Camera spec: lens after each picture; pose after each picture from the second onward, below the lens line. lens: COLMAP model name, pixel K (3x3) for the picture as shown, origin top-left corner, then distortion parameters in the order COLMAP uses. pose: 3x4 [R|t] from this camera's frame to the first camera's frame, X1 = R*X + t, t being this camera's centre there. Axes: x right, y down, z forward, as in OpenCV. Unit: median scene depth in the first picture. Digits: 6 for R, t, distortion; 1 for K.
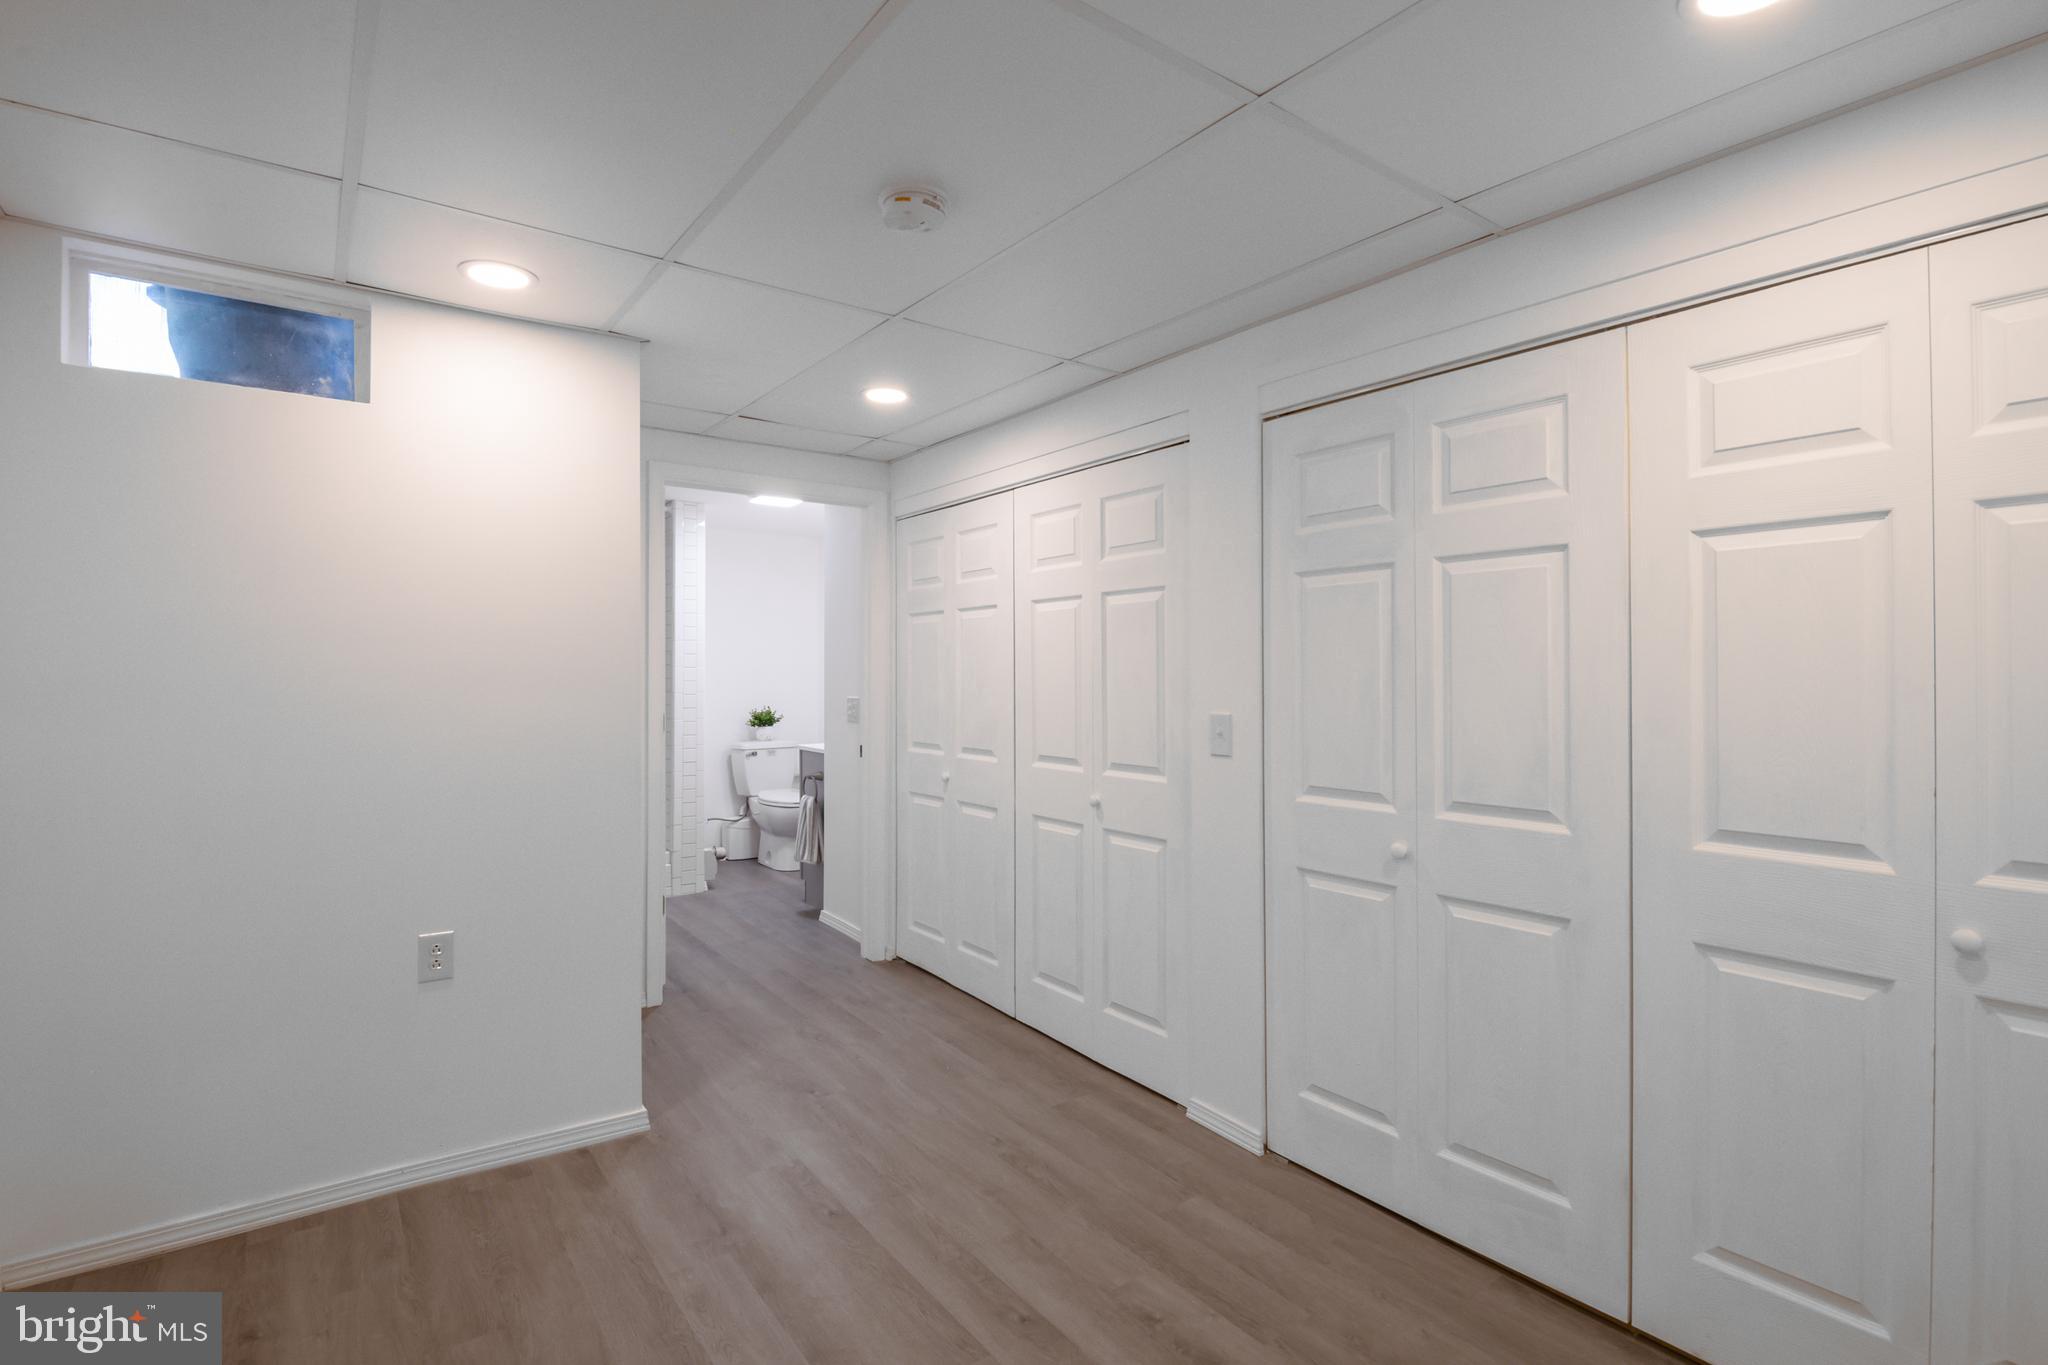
lens RADIAL K [[991.6, 0, 1028.2], [0, 991.6, 672.8], [0, 0, 1]] dist [-0.006083, -0.006324]
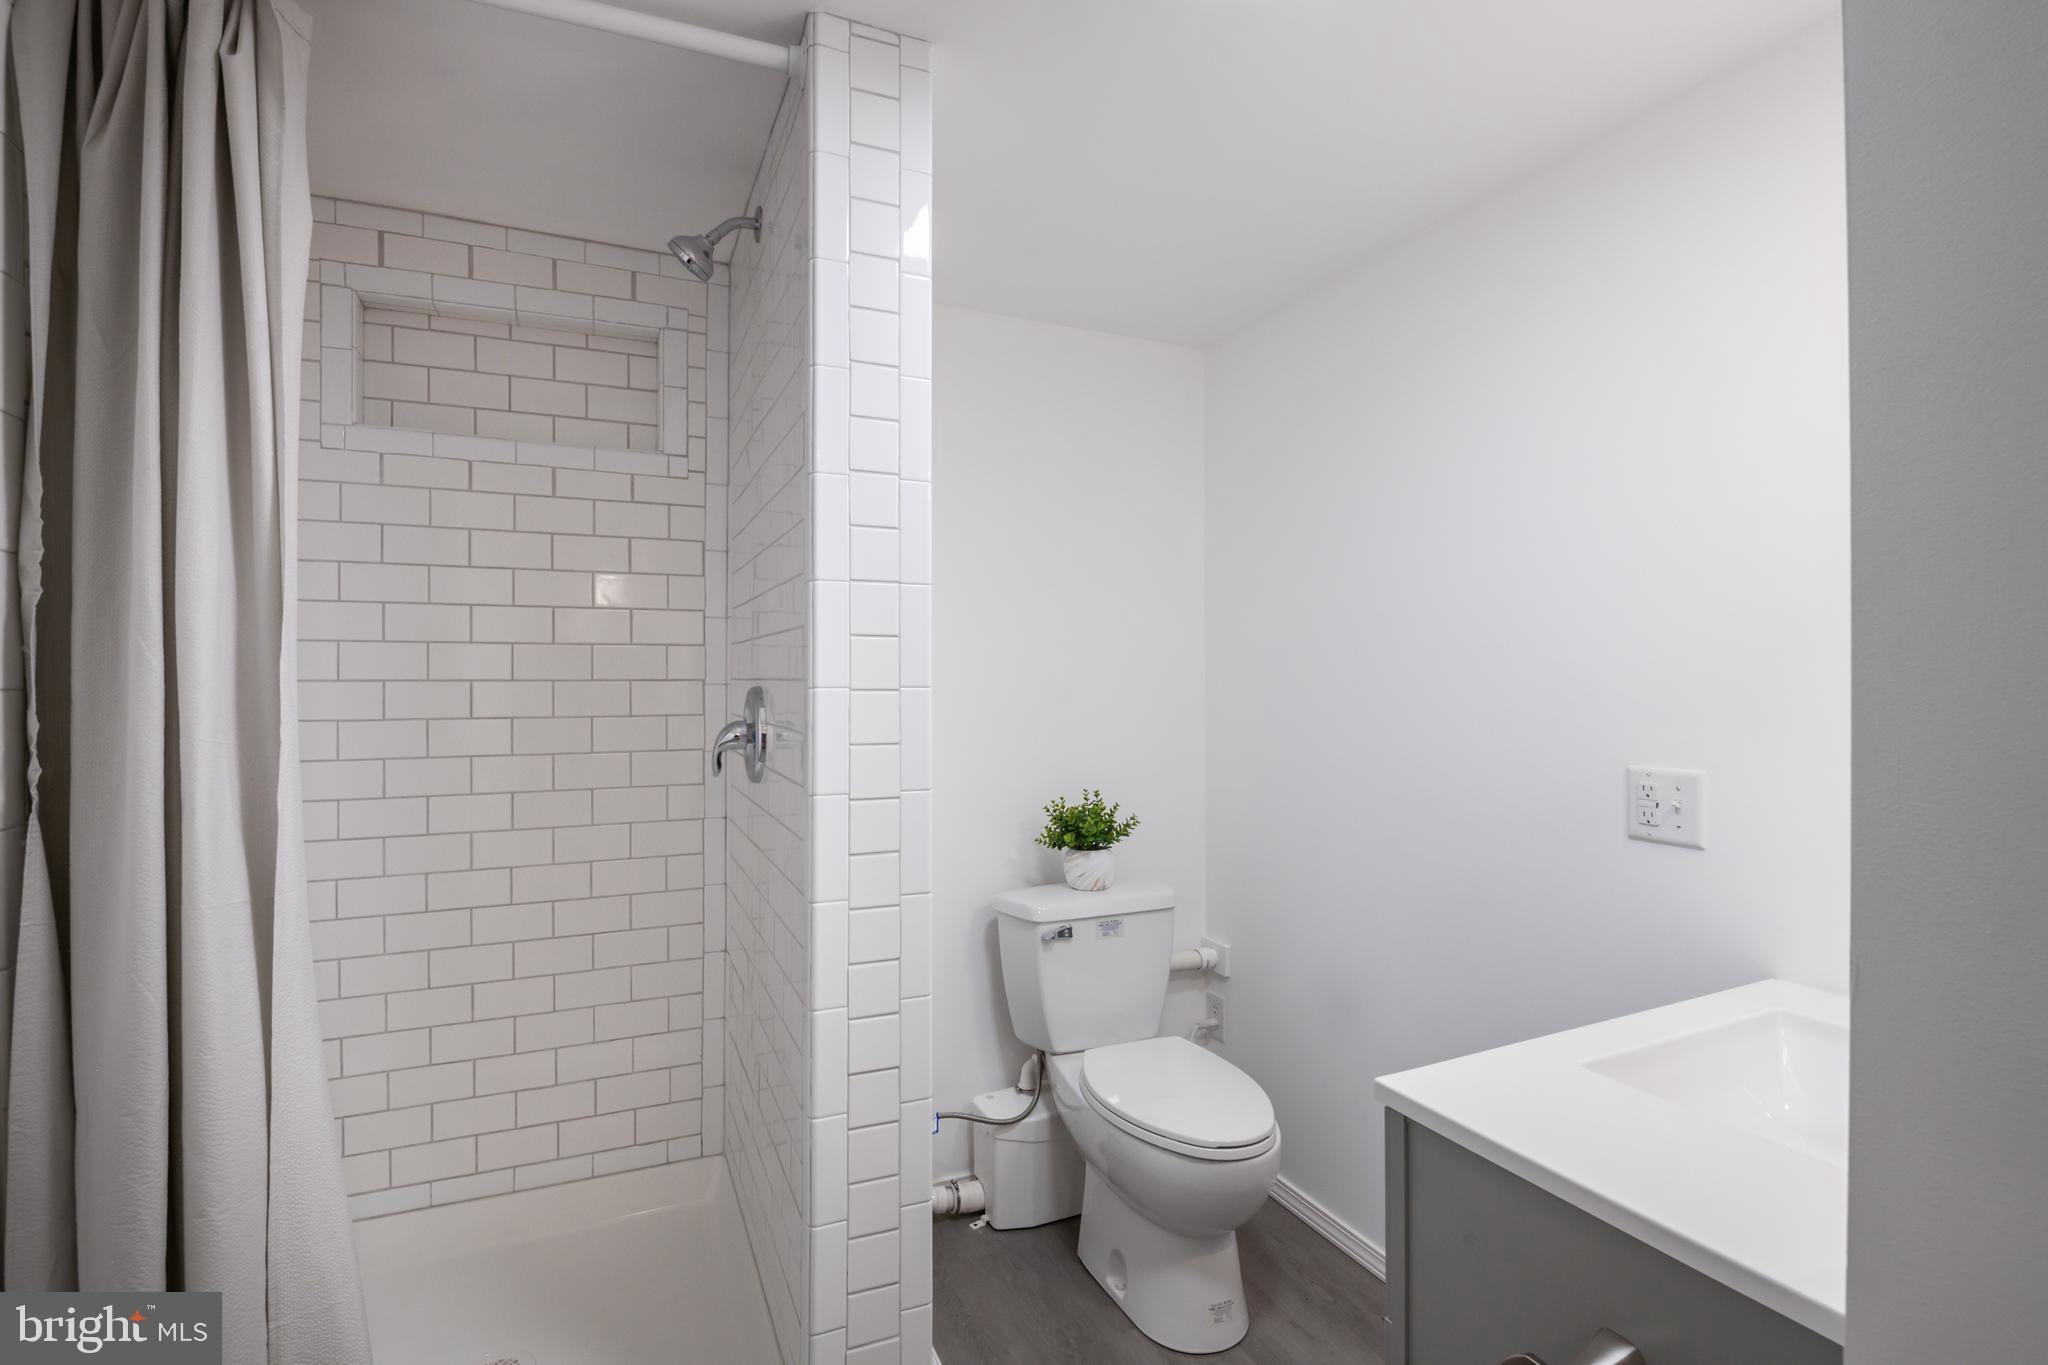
lens RADIAL K [[991.6, 0, 1023.8], [0, 991.6, 675.3], [0, 0, 1]] dist [-0.006083, -0.006324]
pose [[0.978286, -0.000484, -0.207261, -0.127656], [0.002592, 0.999948, 0.009896, -0.006917], [0.207245, -0.010218, 0.978236, 0.385336]]
